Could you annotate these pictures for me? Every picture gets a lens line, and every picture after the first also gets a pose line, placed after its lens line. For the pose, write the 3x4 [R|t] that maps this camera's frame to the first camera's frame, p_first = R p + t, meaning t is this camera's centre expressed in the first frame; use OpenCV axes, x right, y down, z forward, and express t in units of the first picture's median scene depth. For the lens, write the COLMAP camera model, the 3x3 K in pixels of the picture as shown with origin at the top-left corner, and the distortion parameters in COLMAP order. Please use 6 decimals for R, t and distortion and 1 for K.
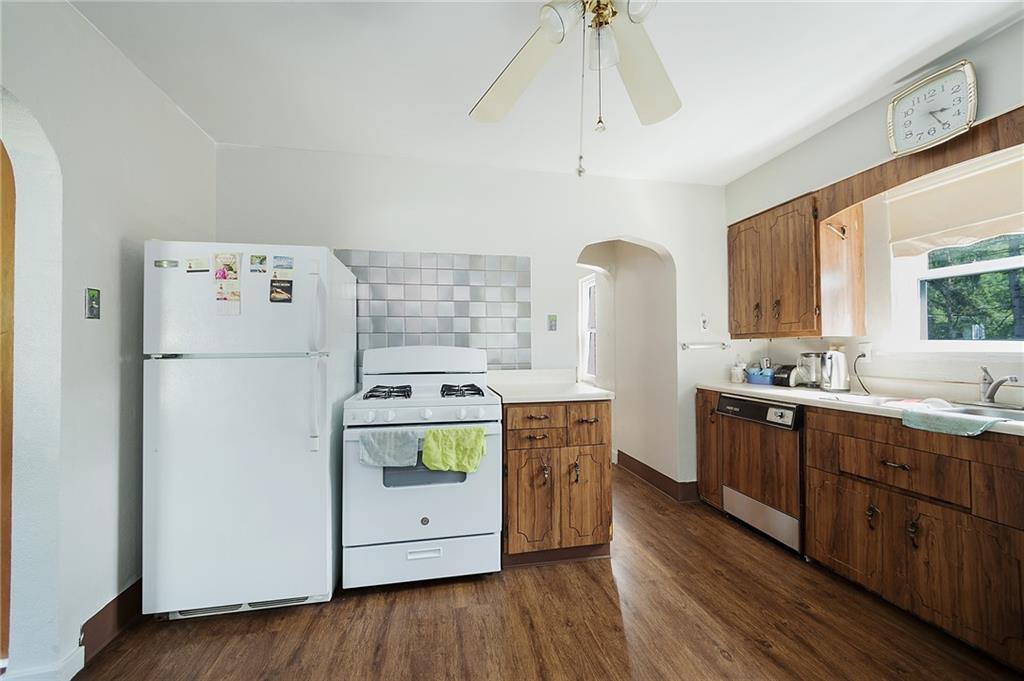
lens RADIAL K [[426.5, 0, 514.8], [0, 426.5, 342.4], [0, 0, 1]] dist [0.012987, -0.000019]
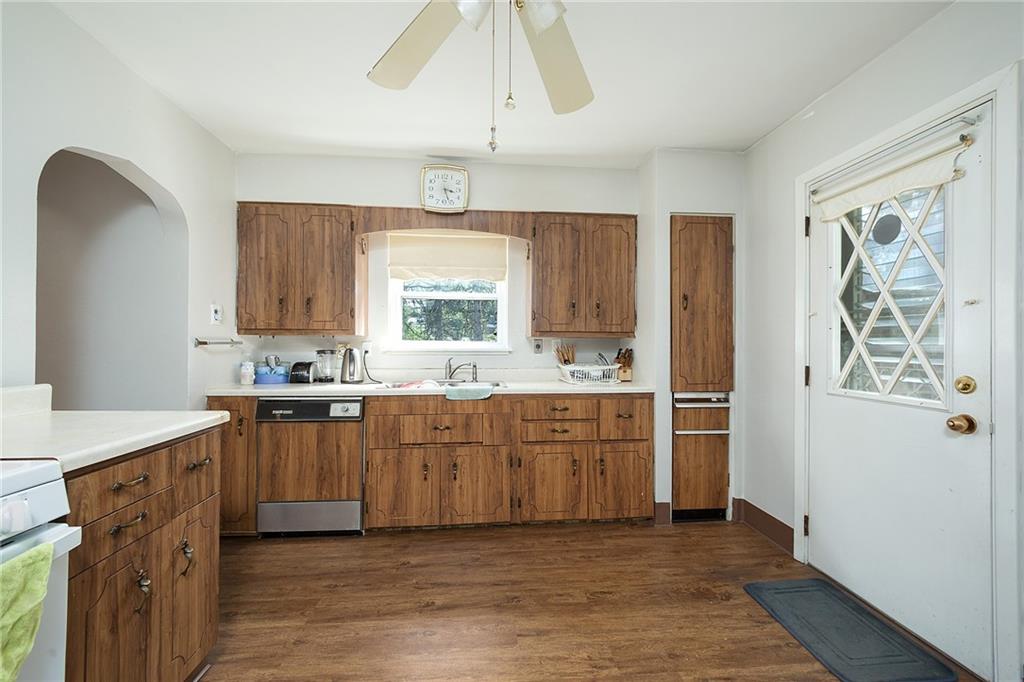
lens RADIAL K [[426.5, 0, 515.5], [0, 426.5, 340.4], [0, 0, 1]] dist [0.012987, -0.000019]
pose [[0.103195, 0.013396, 0.994571, -0.398002], [-0.017697, 0.999776, -0.011630, 0.006237], [-0.994504, -0.016401, 0.103409, 0.492989]]
